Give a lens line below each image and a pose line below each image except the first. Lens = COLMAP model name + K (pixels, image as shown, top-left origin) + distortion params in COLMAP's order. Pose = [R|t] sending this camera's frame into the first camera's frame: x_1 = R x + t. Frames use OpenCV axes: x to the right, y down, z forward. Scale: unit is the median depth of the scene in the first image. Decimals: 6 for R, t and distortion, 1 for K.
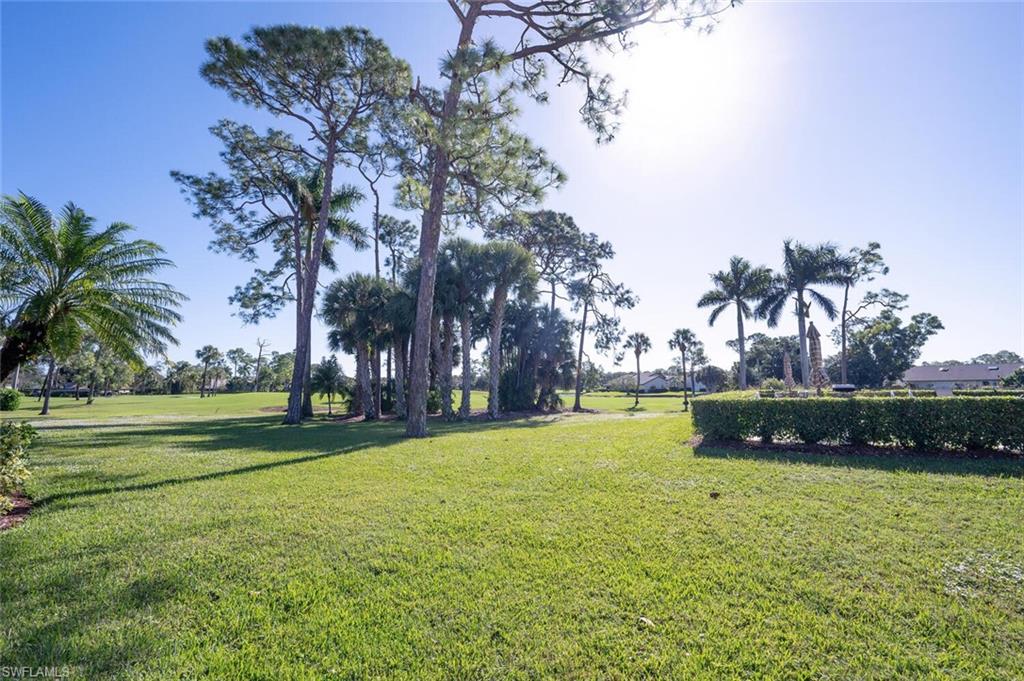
lens RADIAL K [[437.1, 0, 542.9], [0, 437.1, 321.3], [0, 0, 1]] dist [0.001540, -0.000087]
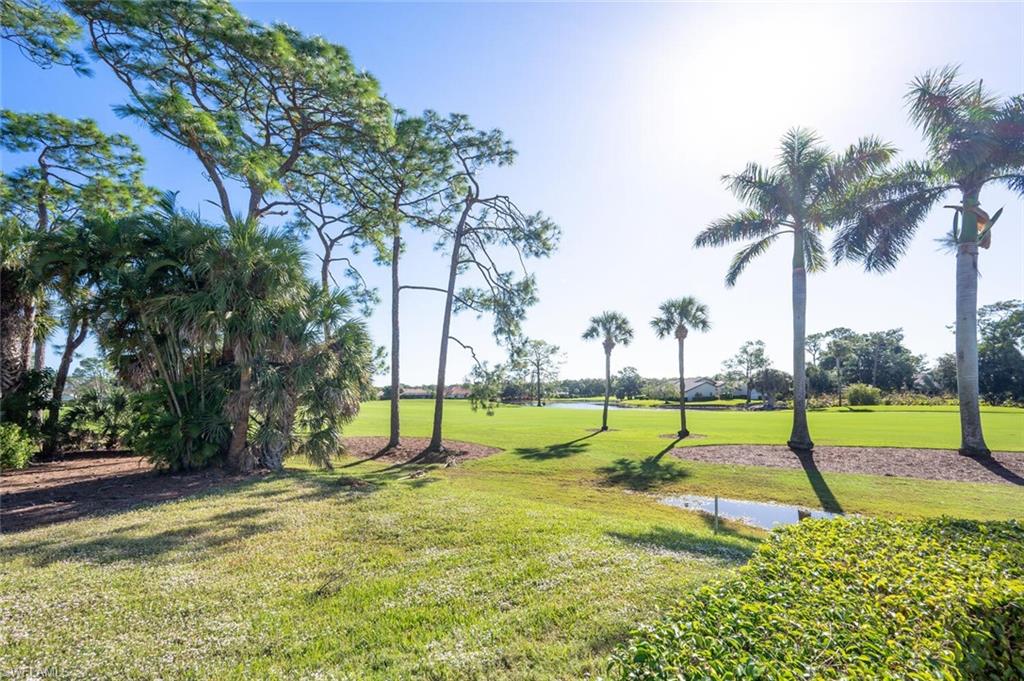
lens RADIAL K [[388.8, 0, 511.0], [0, 388.8, 377.8], [0, 0, 1]] dist [-0.000006, -0.000057]
pose [[0.970567, -0.008576, -0.240677, 0.095323], [0.035708, 0.993444, 0.108601, 0.023285], [0.238168, -0.113999, 0.964510, 0.194950]]
